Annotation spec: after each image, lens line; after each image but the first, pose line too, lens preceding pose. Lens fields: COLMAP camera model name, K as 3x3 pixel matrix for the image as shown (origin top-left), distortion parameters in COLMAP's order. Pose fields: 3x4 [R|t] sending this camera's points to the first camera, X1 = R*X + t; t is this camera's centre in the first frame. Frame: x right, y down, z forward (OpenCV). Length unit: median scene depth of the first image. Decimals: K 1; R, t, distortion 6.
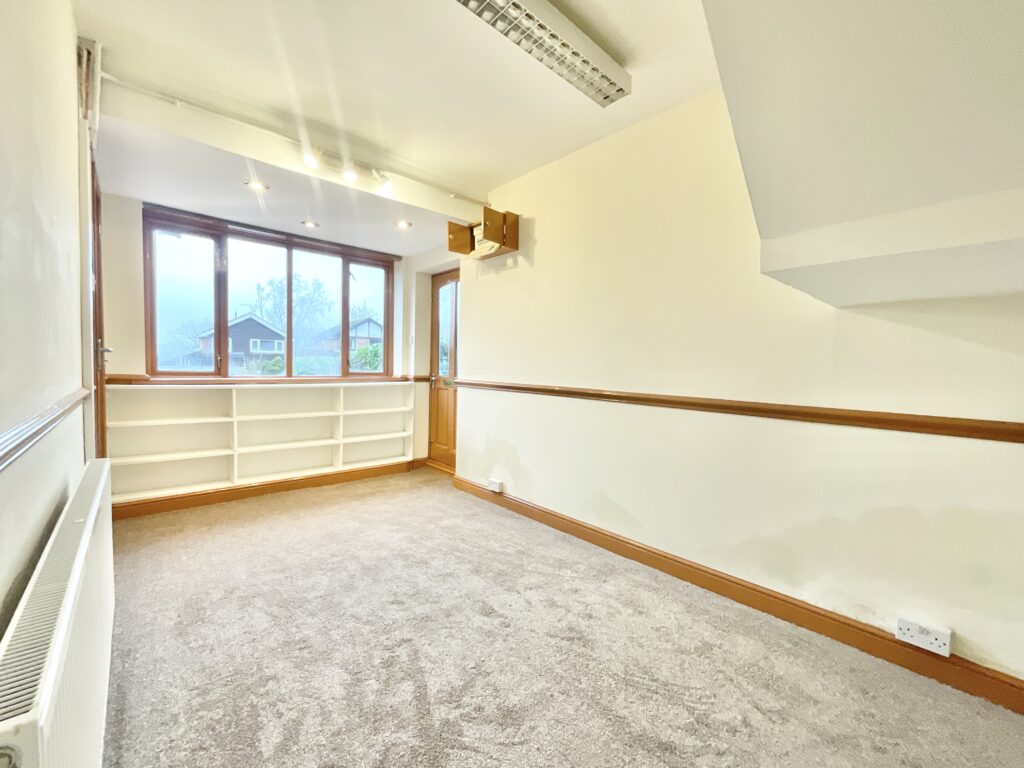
lens RADIAL K [[412.4, 0, 512.0], [0, 412.4, 384.0], [0, 0, 1]] dist [-0.021338, 0.000098]
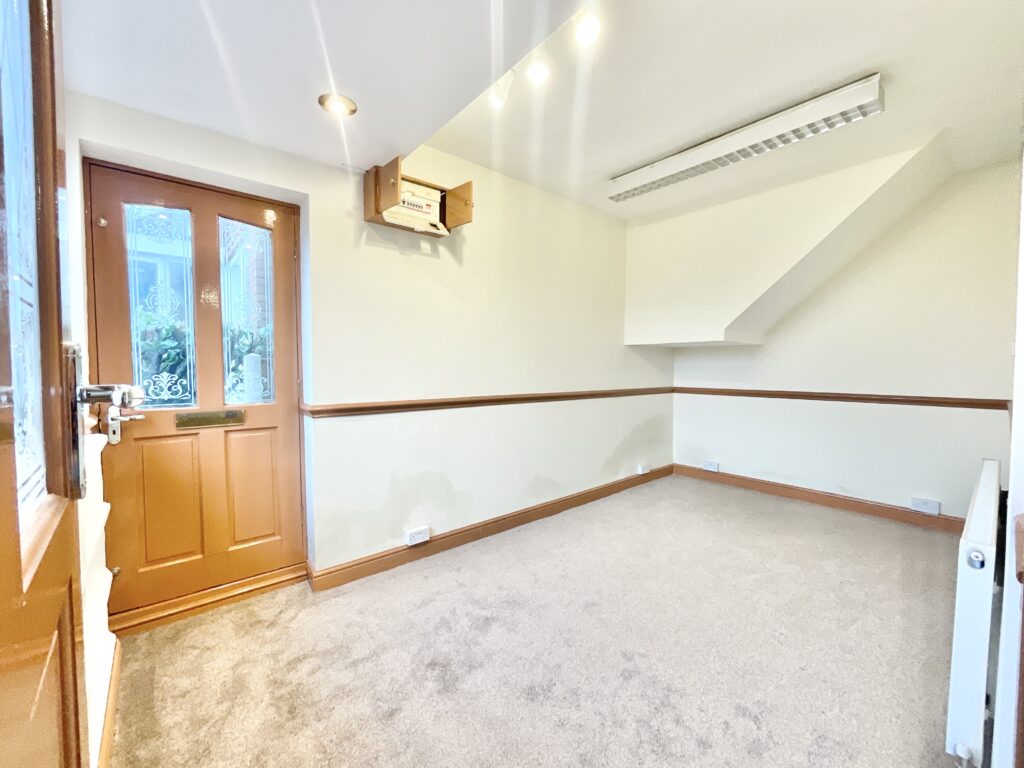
lens RADIAL K [[412.4, 0, 512.0], [0, 412.4, 384.0], [0, 0, 1]] dist [-0.021338, 0.000098]
pose [[0.033843, -0.063165, 0.997429, -0.808242], [0.049286, 0.996892, 0.061458, -0.074077], [-0.998211, 0.047079, 0.036851, 0.820722]]
